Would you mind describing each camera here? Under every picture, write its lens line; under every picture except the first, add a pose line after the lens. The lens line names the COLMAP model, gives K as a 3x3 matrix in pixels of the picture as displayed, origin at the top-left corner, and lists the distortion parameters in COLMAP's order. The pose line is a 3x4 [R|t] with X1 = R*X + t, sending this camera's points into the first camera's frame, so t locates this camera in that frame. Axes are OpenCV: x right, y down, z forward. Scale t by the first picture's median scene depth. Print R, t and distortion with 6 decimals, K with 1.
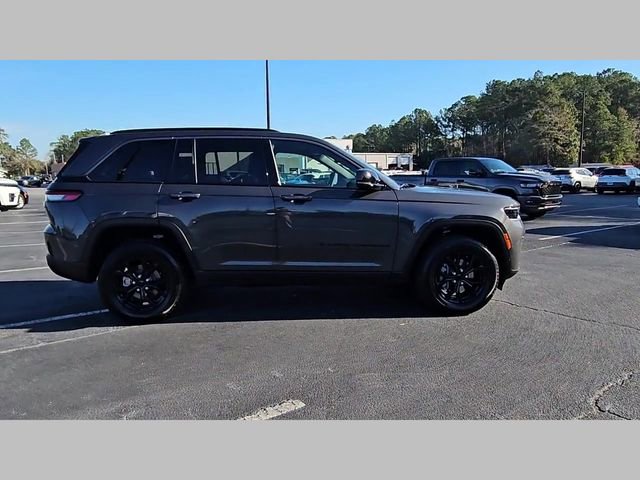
lens RADIAL K [[459.2, 0, 317.7], [0, 459.2, 240.4], [0, 0, 1]] dist [0.012940, -0.006998]
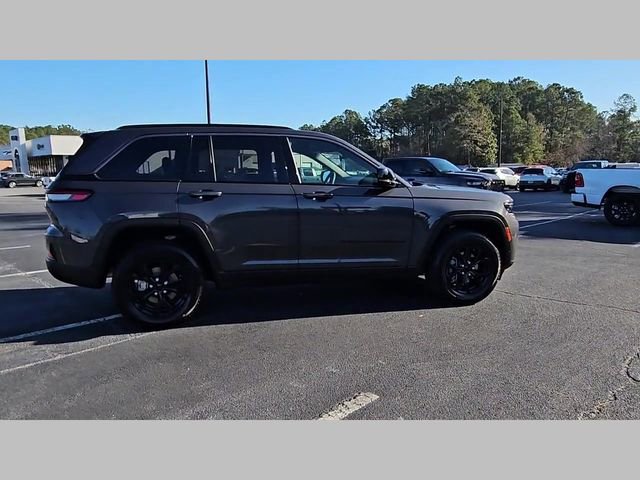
lens RADIAL K [[459.2, 0, 319.2], [0, 459.2, 239.8], [0, 0, 1]] dist [0.012940, -0.006998]
pose [[0.986689, -0.023823, 0.160867, -0.200443], [0.023891, 0.999713, 0.001508, 0.002734], [-0.160857, 0.002355, 0.986975, 0.007280]]
